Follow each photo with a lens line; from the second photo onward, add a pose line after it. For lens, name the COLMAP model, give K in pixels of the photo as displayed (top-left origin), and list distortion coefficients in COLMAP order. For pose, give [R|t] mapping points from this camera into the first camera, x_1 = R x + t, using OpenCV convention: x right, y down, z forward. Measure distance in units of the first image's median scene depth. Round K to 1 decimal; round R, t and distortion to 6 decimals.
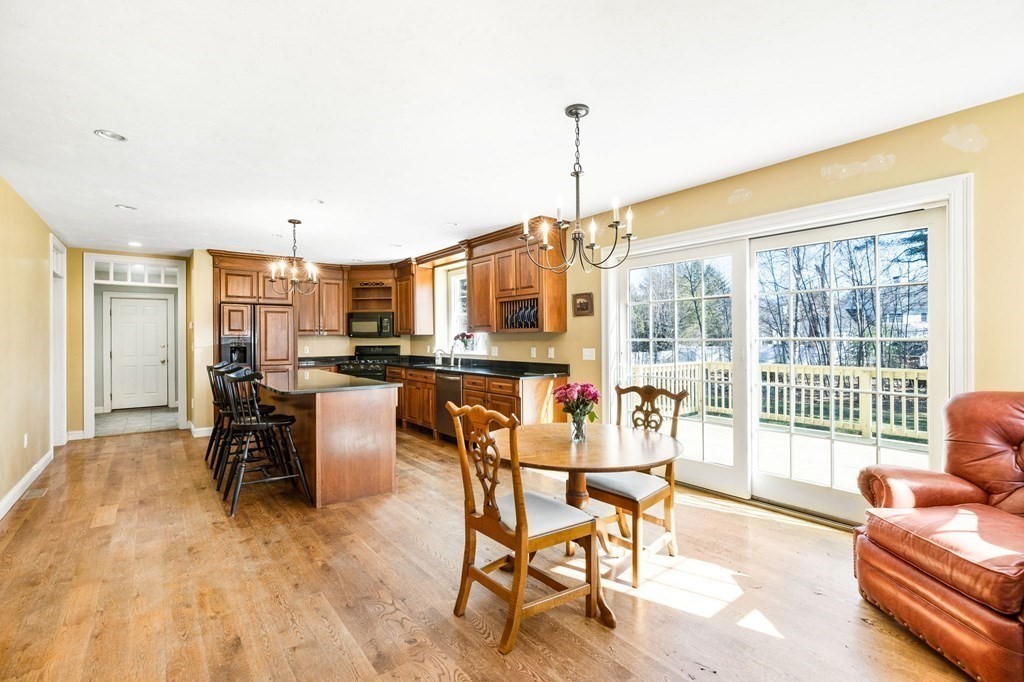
lens RADIAL K [[462.1, 0, 512.3], [0, 462.1, 338.4], [0, 0, 1]] dist [-0.009579, 0.003068]
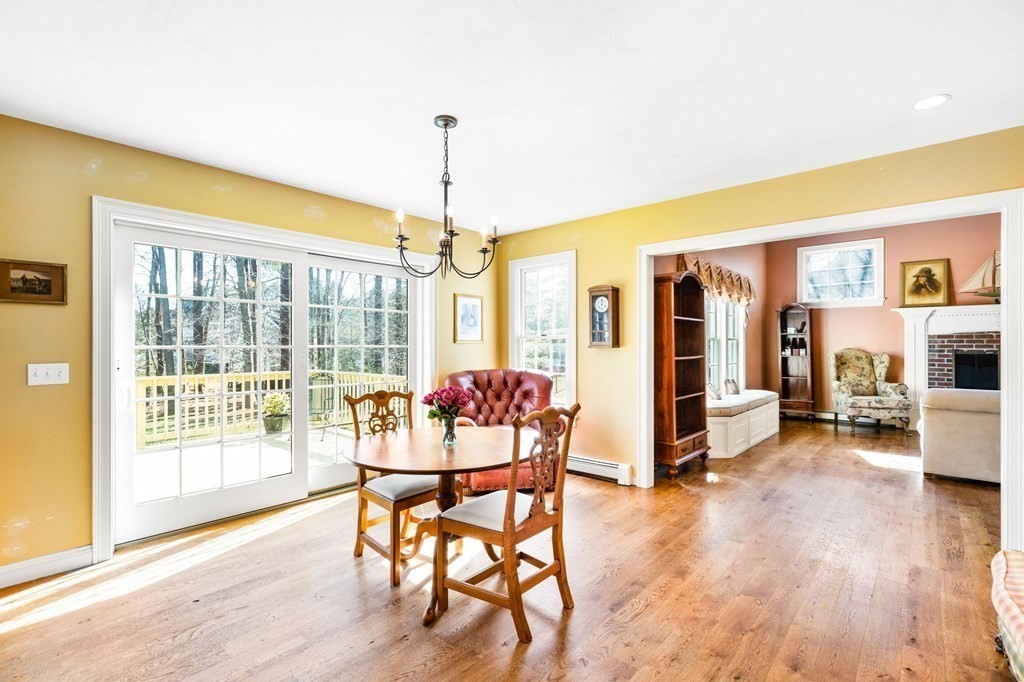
lens RADIAL K [[462.1, 0, 507.5], [0, 462.1, 347.0], [0, 0, 1]] dist [-0.009579, 0.003068]
pose [[-0.169366, 0.005179, 0.985540, -0.766798], [0.003848, 0.999982, -0.004594, 0.010519], [-0.985546, 0.003014, -0.169383, 0.895461]]
